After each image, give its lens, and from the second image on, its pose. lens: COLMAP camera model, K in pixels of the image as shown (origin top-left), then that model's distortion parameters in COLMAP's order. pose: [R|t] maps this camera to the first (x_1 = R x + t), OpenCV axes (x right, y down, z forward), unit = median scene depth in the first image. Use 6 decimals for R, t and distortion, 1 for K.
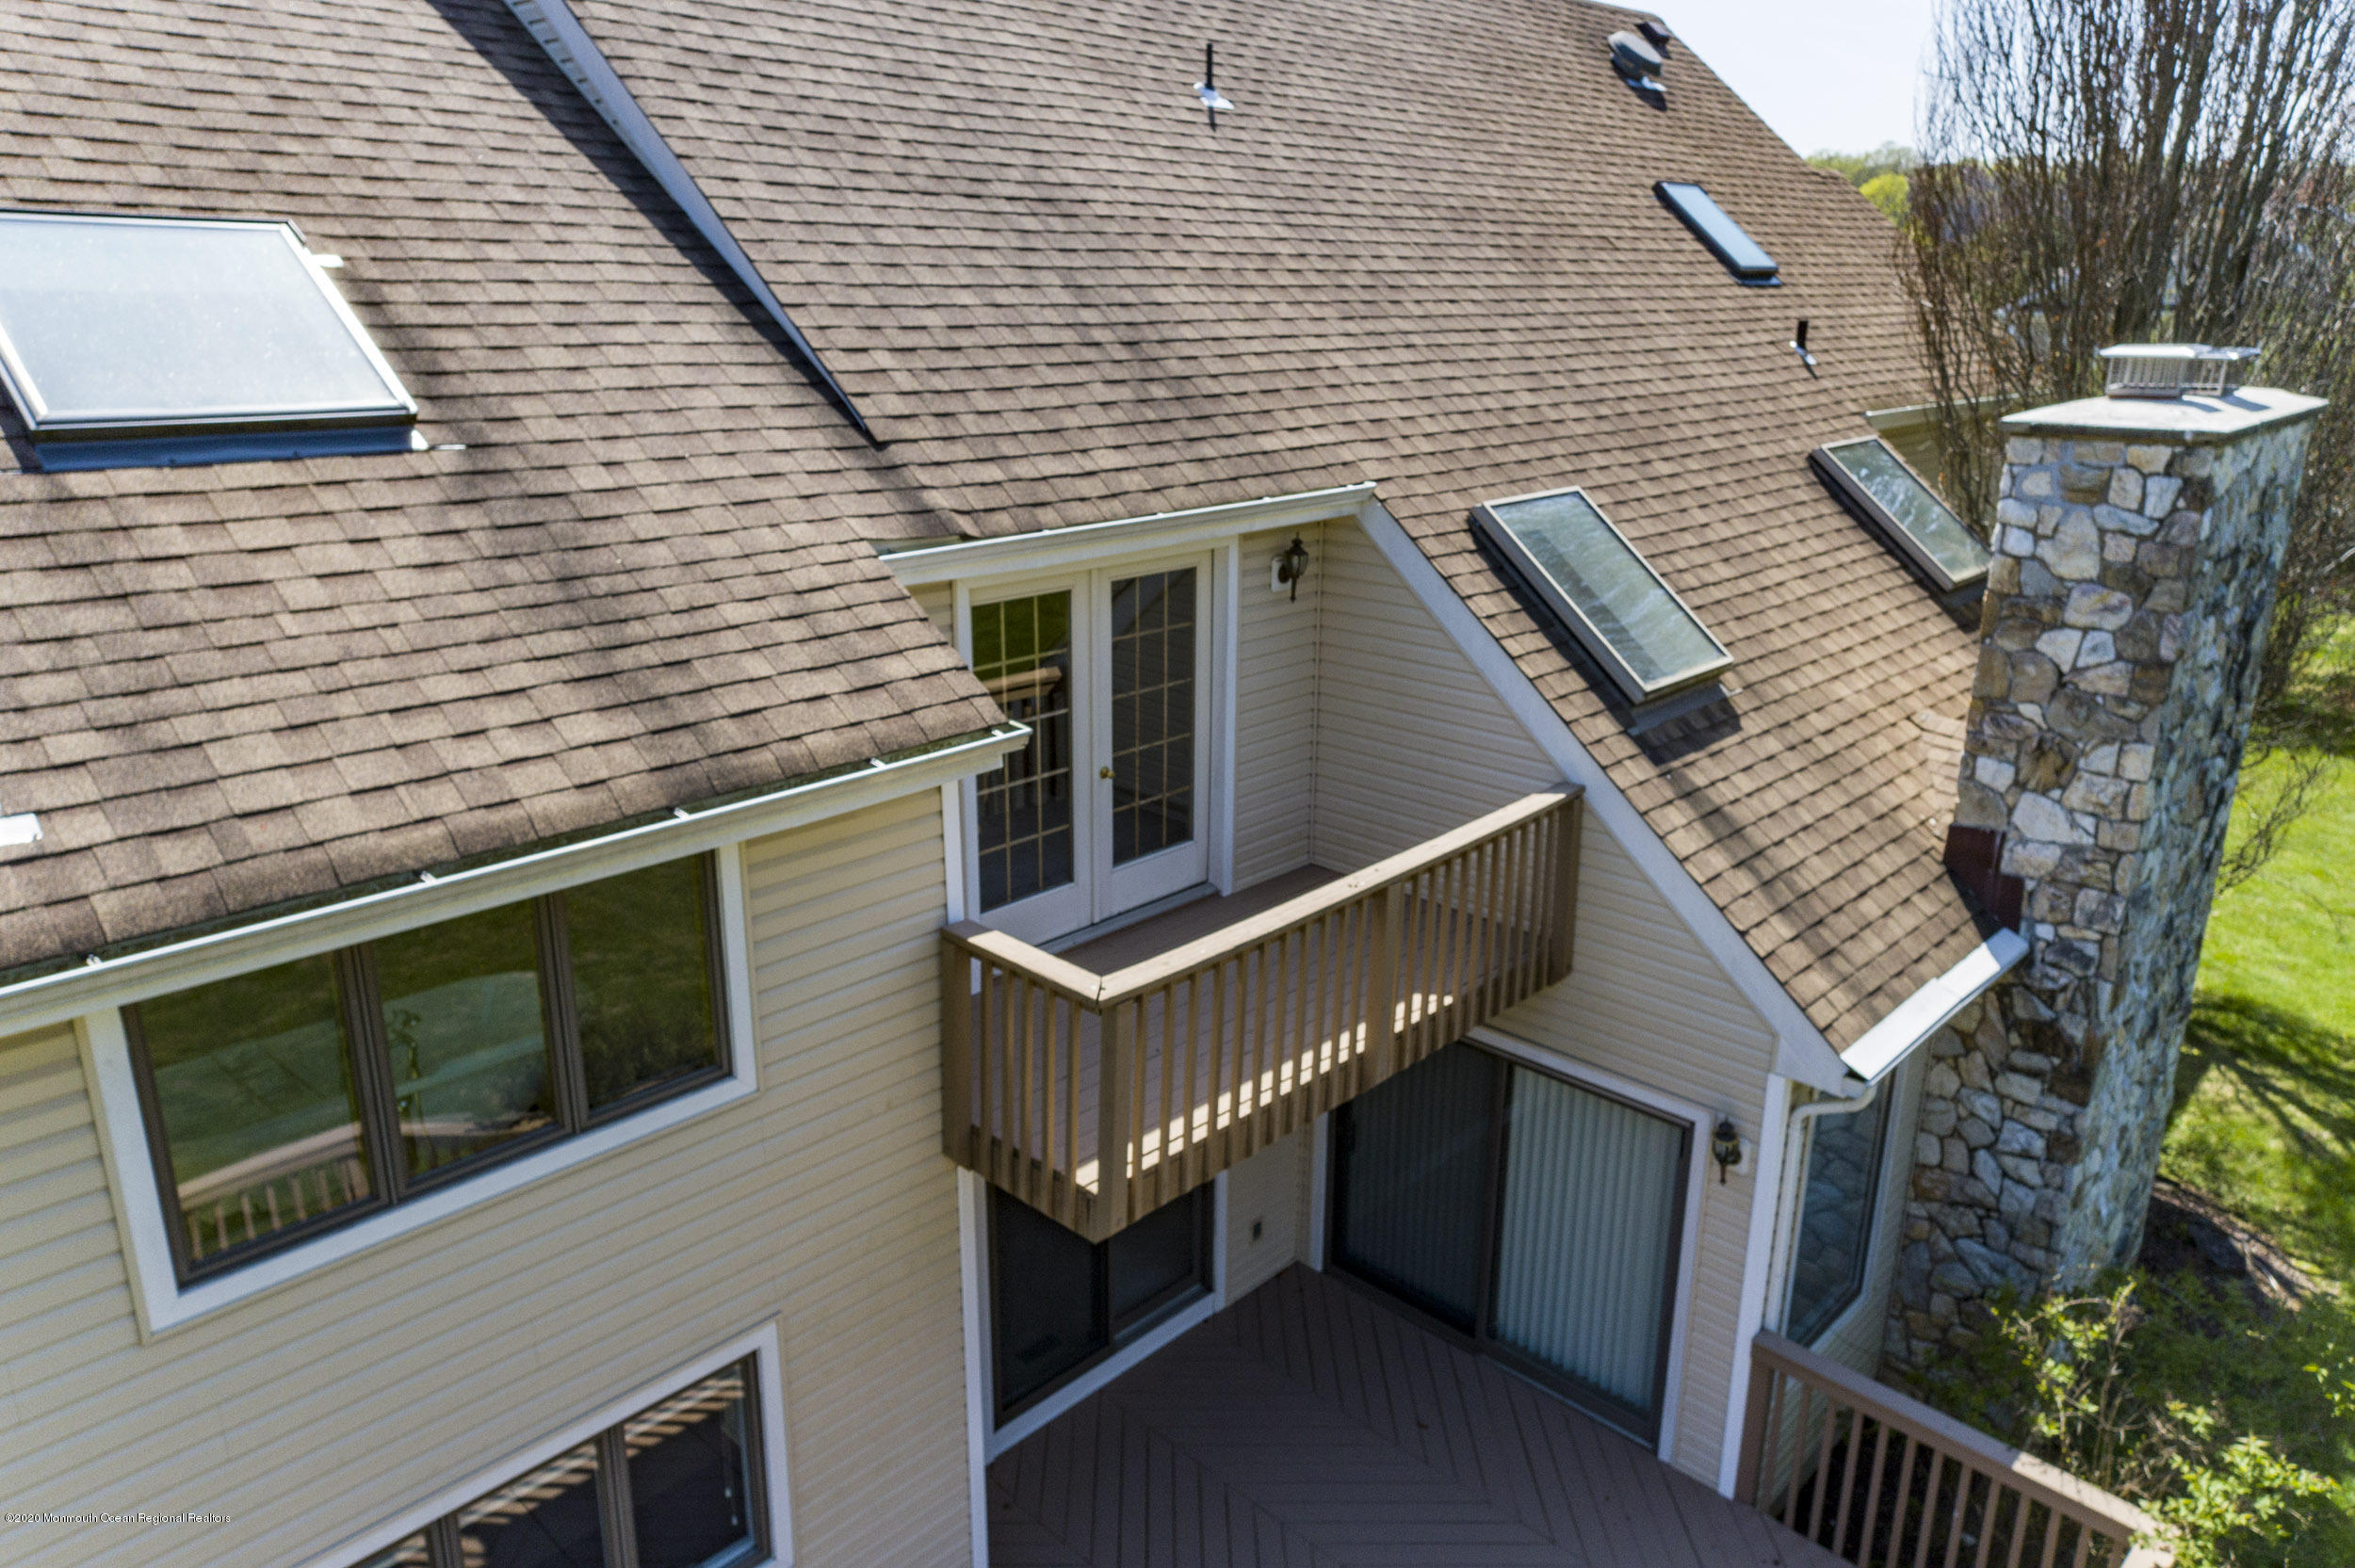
lens RADIAL K [[1592.1, 0, 1176.9], [0, 1592.1, 791.0], [0, 0, 1]] dist [0.020237, 0.007767]
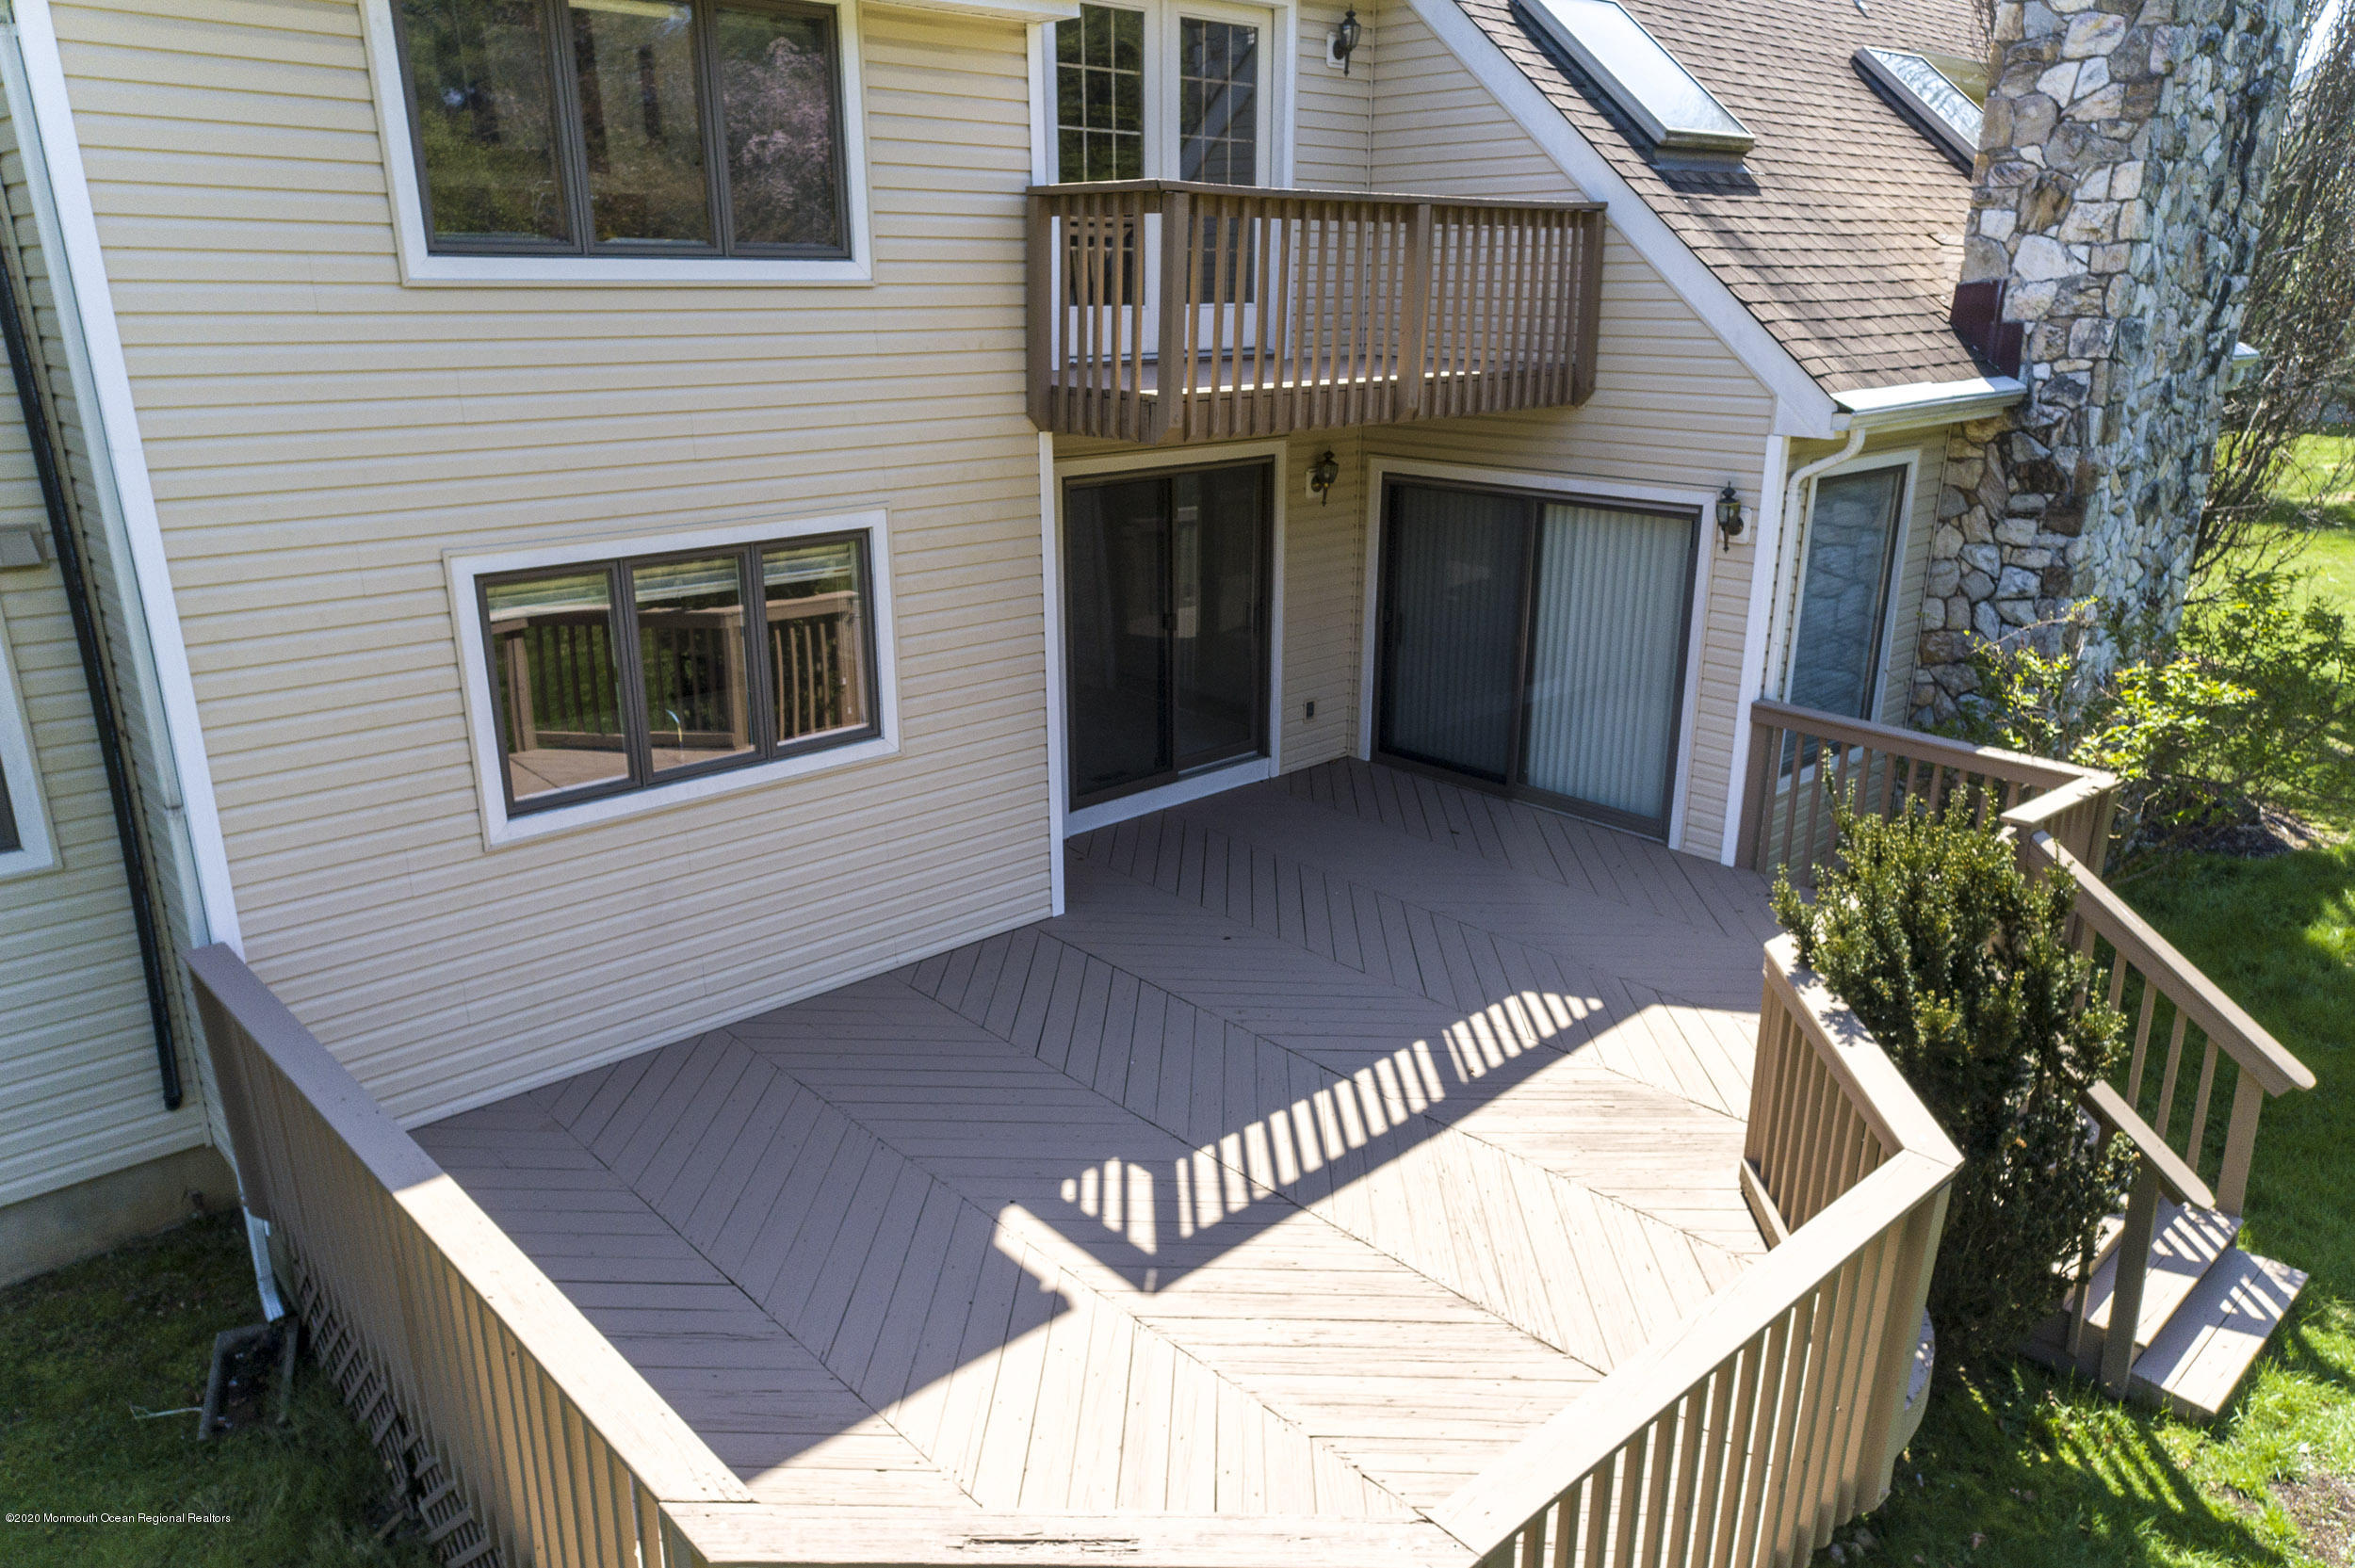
lens RADIAL K [[1592.1, 0, 1173.1], [0, 1592.1, 779.1], [0, 0, 1]] dist [0.020237, 0.007767]
pose [[0.998353, 0.011047, -0.056304, 0.021470], [-0.010264, 0.999847, 0.014174, 0.361262], [0.056452, -0.013572, 0.998313, -0.119276]]
